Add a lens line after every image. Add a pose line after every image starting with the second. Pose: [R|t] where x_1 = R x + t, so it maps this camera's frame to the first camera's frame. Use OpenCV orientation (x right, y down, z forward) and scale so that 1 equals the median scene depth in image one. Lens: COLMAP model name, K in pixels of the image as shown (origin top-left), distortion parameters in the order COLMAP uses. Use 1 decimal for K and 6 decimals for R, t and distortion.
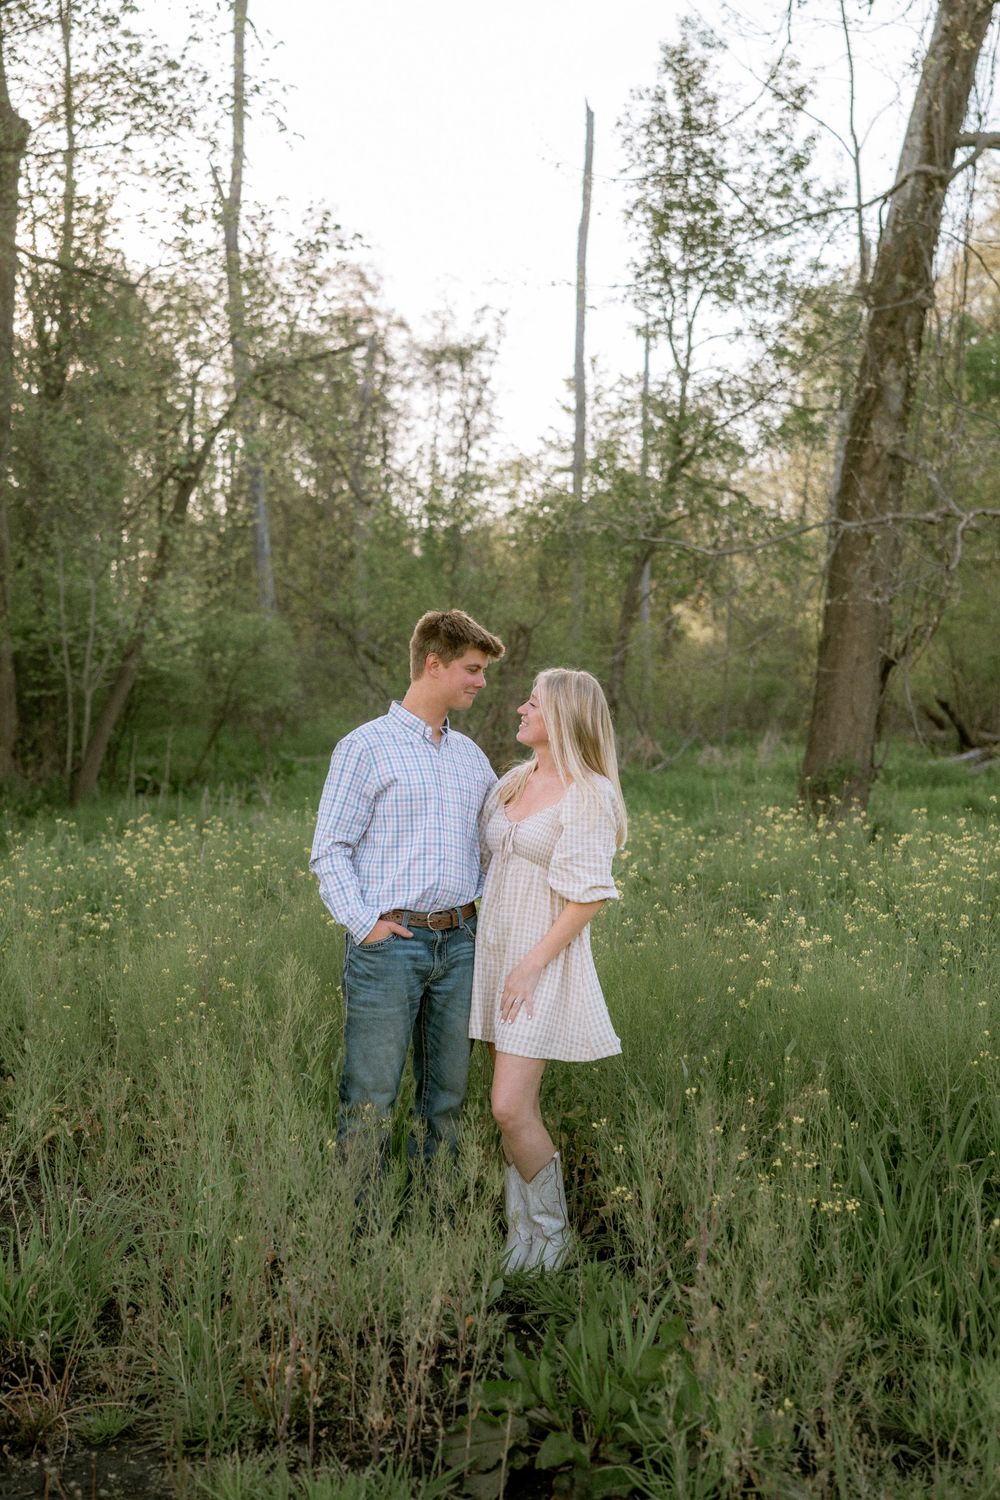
lens RADIAL K [[2070.9, 0, 500.0], [0, 2070.9, 750.0], [0, 0, 1]] dist [0.216716, 0.046328]
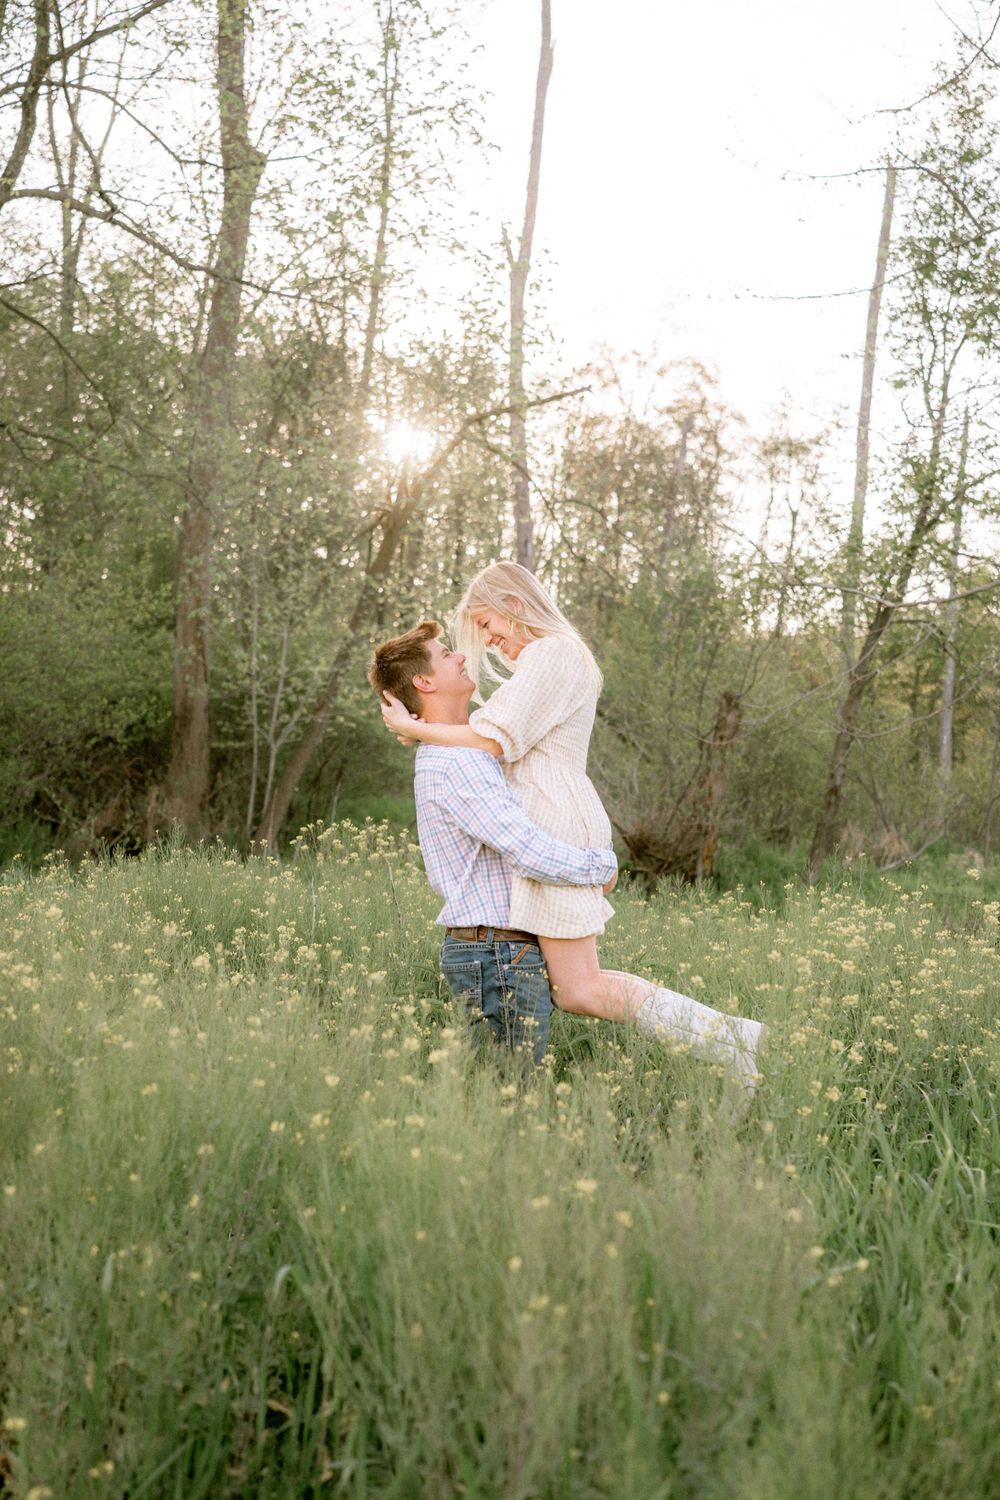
lens RADIAL K [[2069.1, 0, 502.1], [0, 2069.1, 743.2], [0, 0, 1]] dist [0.213041, 0.014949]
pose [[0.984977, 0.056015, -0.163351, 0.058198], [-0.064170, 0.996920, -0.045076, 0.007071], [0.160323, 0.054881, 0.985538, 0.091891]]
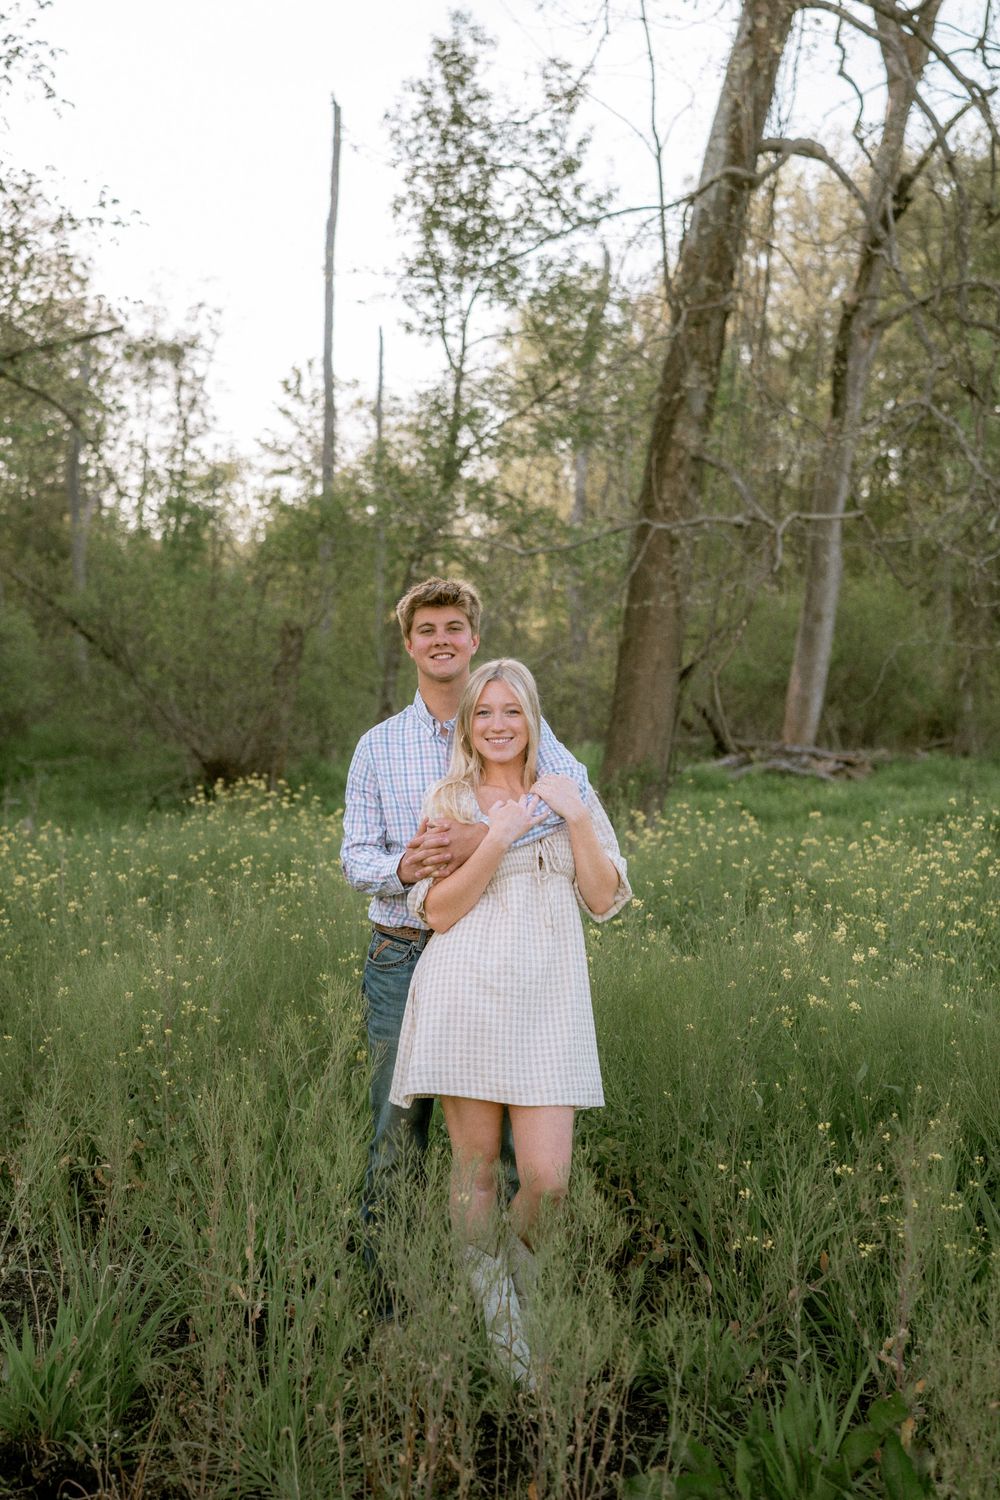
lens RADIAL K [[2070.9, 0, 500.0], [0, 2070.9, 750.0], [0, 0, 1]] dist [0.216716, 0.046328]
pose [[0.989780, 0.003416, 0.142560, -0.031631], [-0.002952, 0.999990, -0.003466, 0.001051], [-0.142570, 0.003010, 0.989780, 0.023931]]
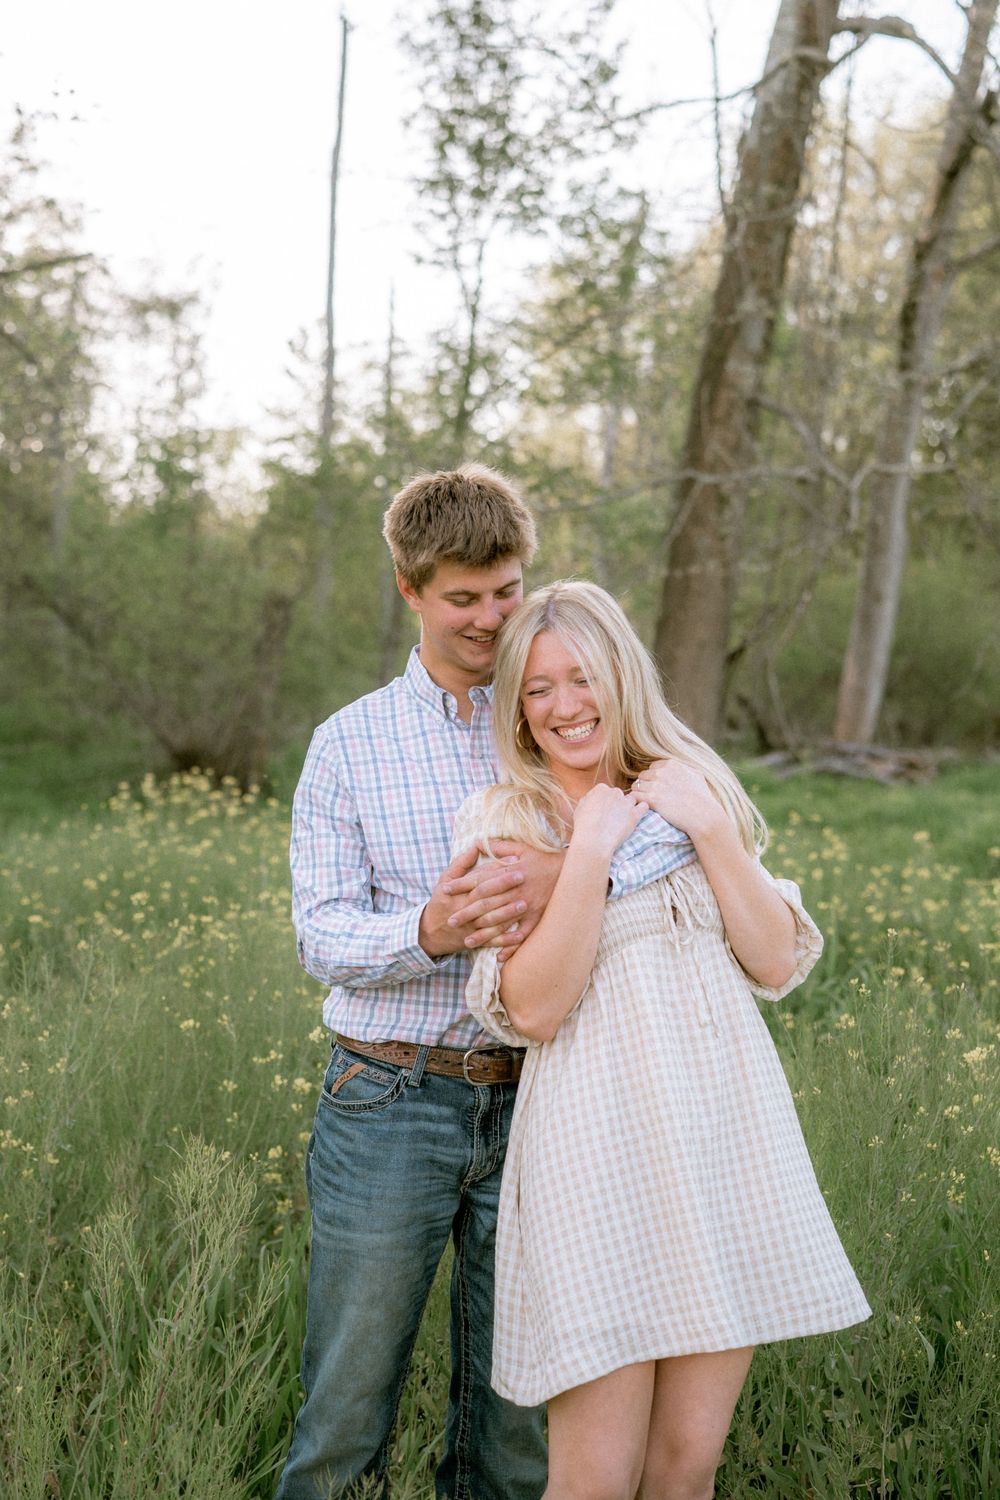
lens RADIAL K [[2208.5, 0, 492.5], [0, 2208.5, 746.3], [0, 0, 1]] dist [0.200503, -0.020481]
pose [[0.991087, 0.019387, 0.131800, -0.020787], [-0.019326, 0.999812, -0.001737, 0.000564], [-0.131809, -0.000825, 0.991275, 0.091719]]
